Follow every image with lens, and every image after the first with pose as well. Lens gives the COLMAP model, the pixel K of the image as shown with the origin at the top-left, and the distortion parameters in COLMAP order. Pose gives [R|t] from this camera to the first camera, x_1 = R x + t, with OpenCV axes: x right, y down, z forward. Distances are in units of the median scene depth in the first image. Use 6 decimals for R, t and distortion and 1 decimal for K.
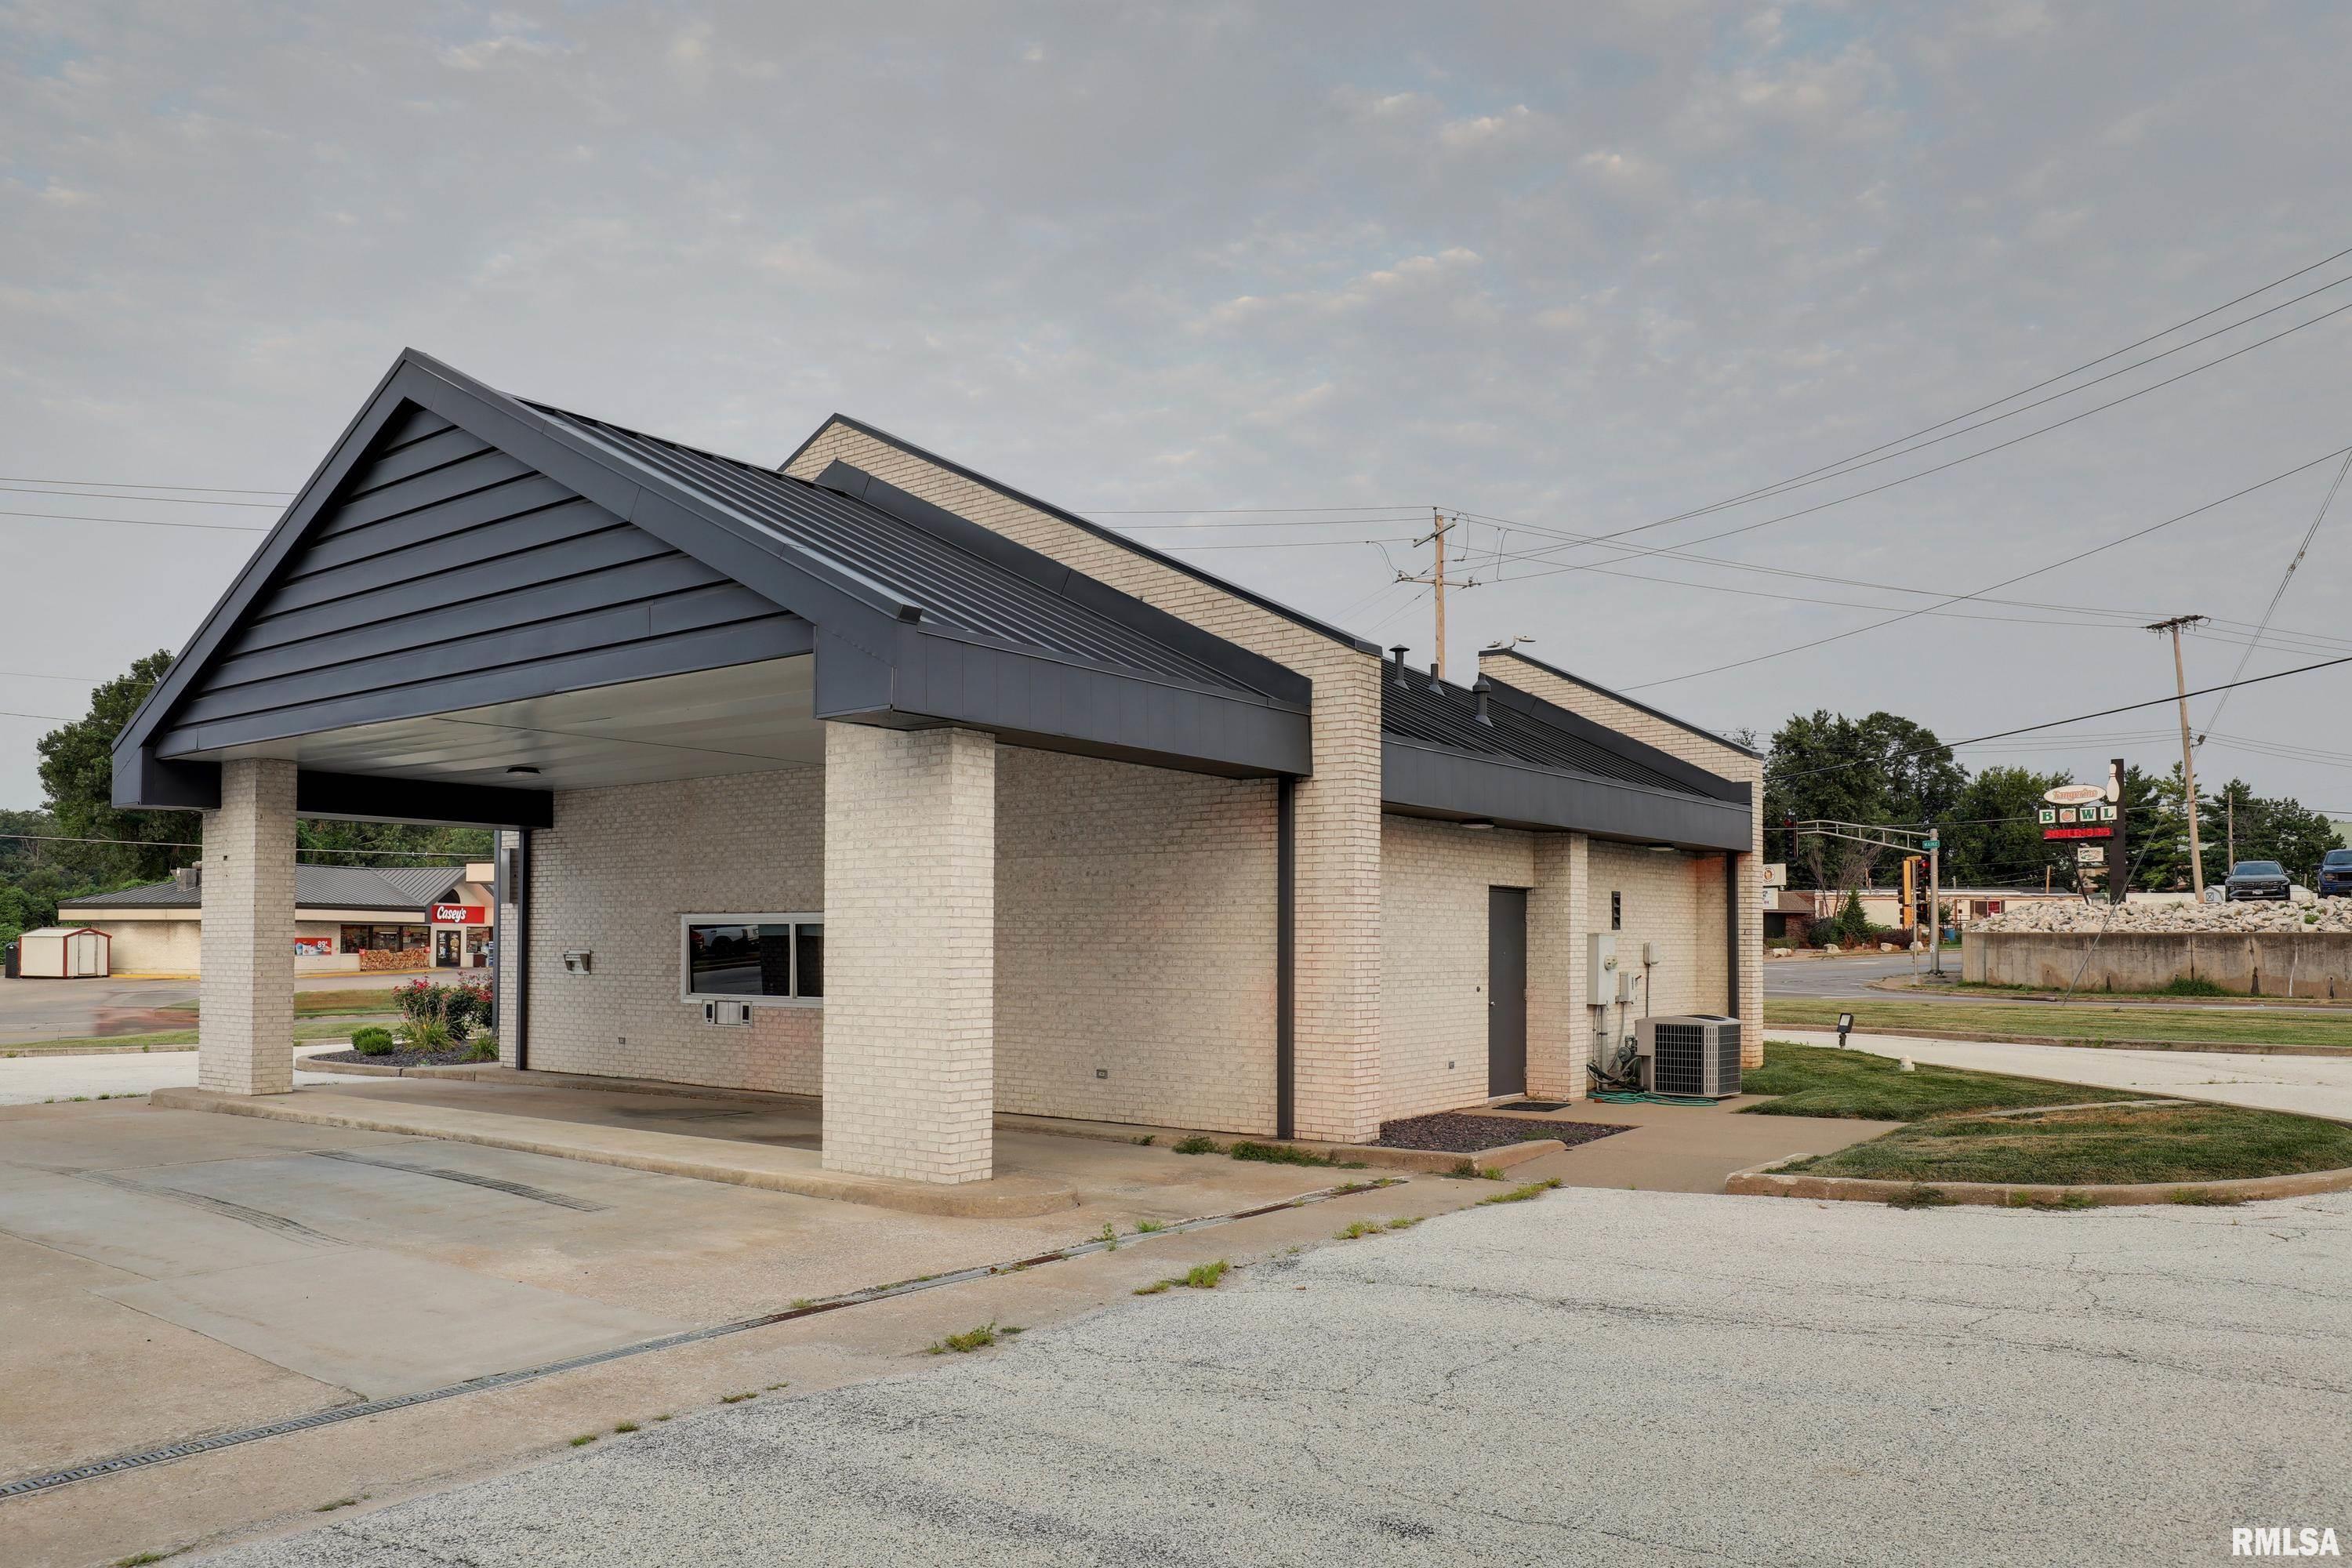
lens RADIAL K [[1593.9, 0, 1173.6], [0, 1593.9, 941.5], [0, 0, 1]] dist [-0.002172, -0.000273]
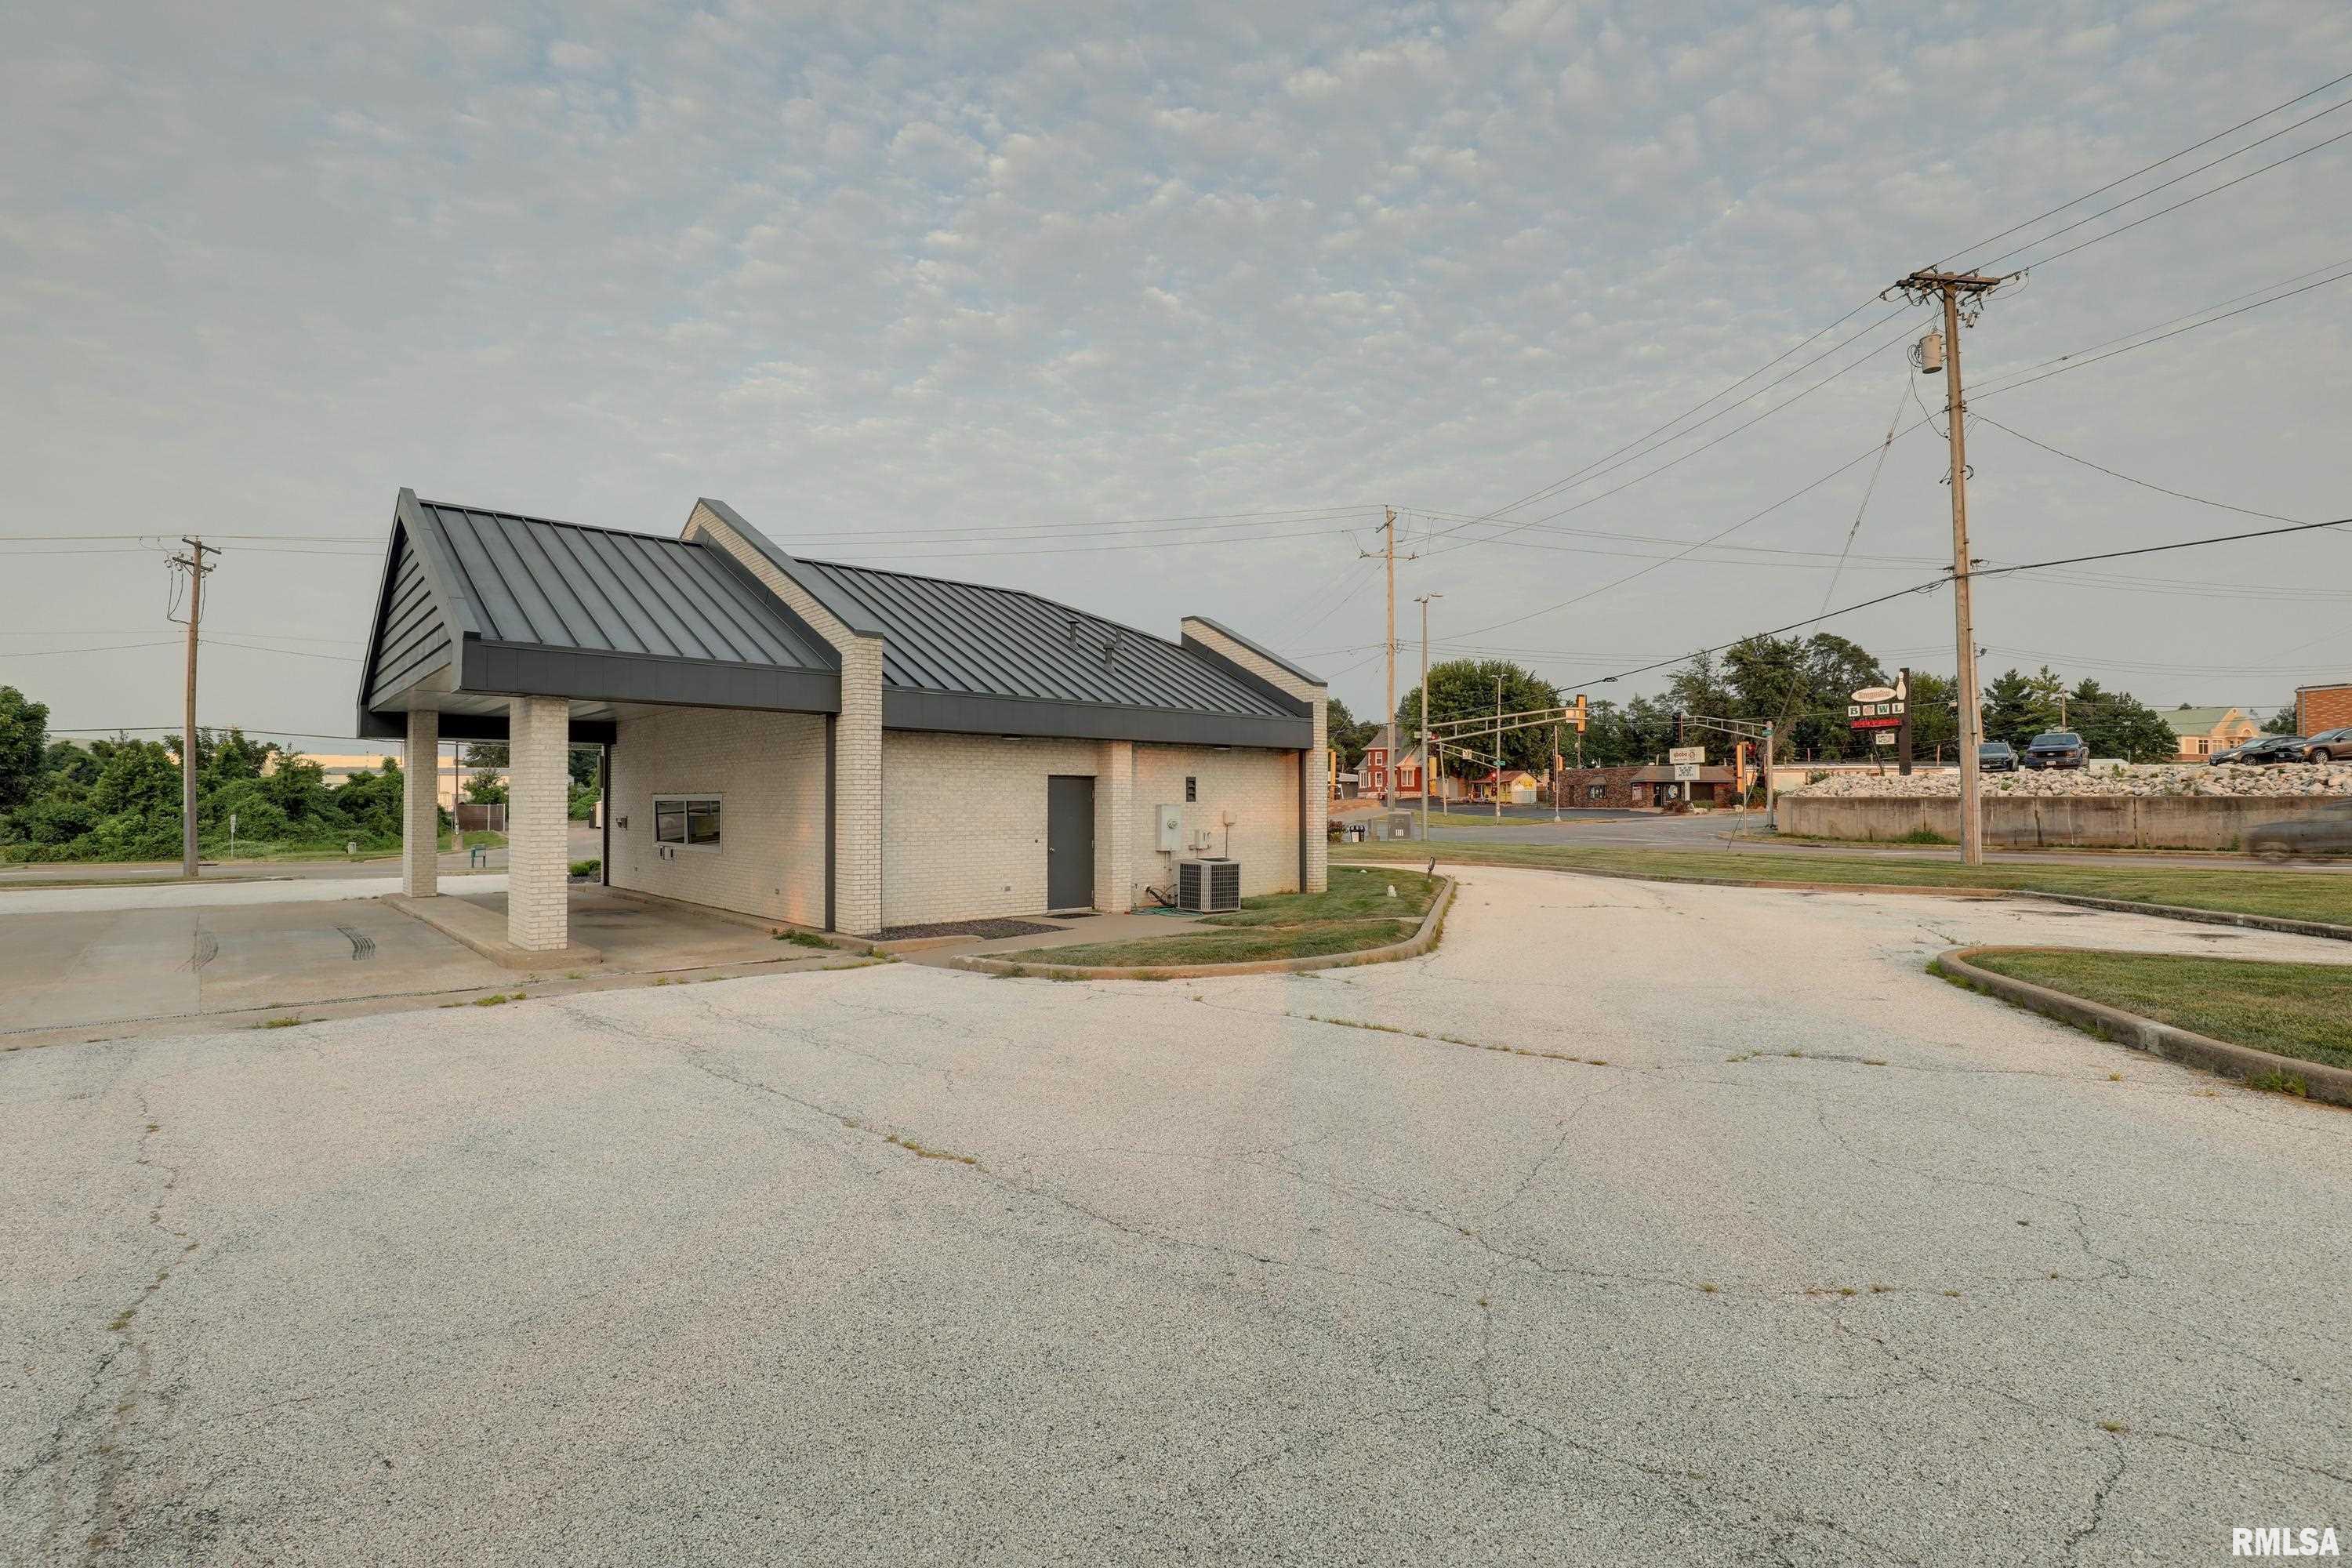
lens RADIAL K [[1098.0, 0, 1180.9], [0, 1098.0, 808.4], [0, 0, 1]] dist [-0.037445, -0.000131]
pose [[0.983361, -0.002989, -0.181636, 0.164978], [0.003850, 0.999983, 0.004386, -0.001950], [0.181620, -0.005013, 0.983356, -0.012545]]
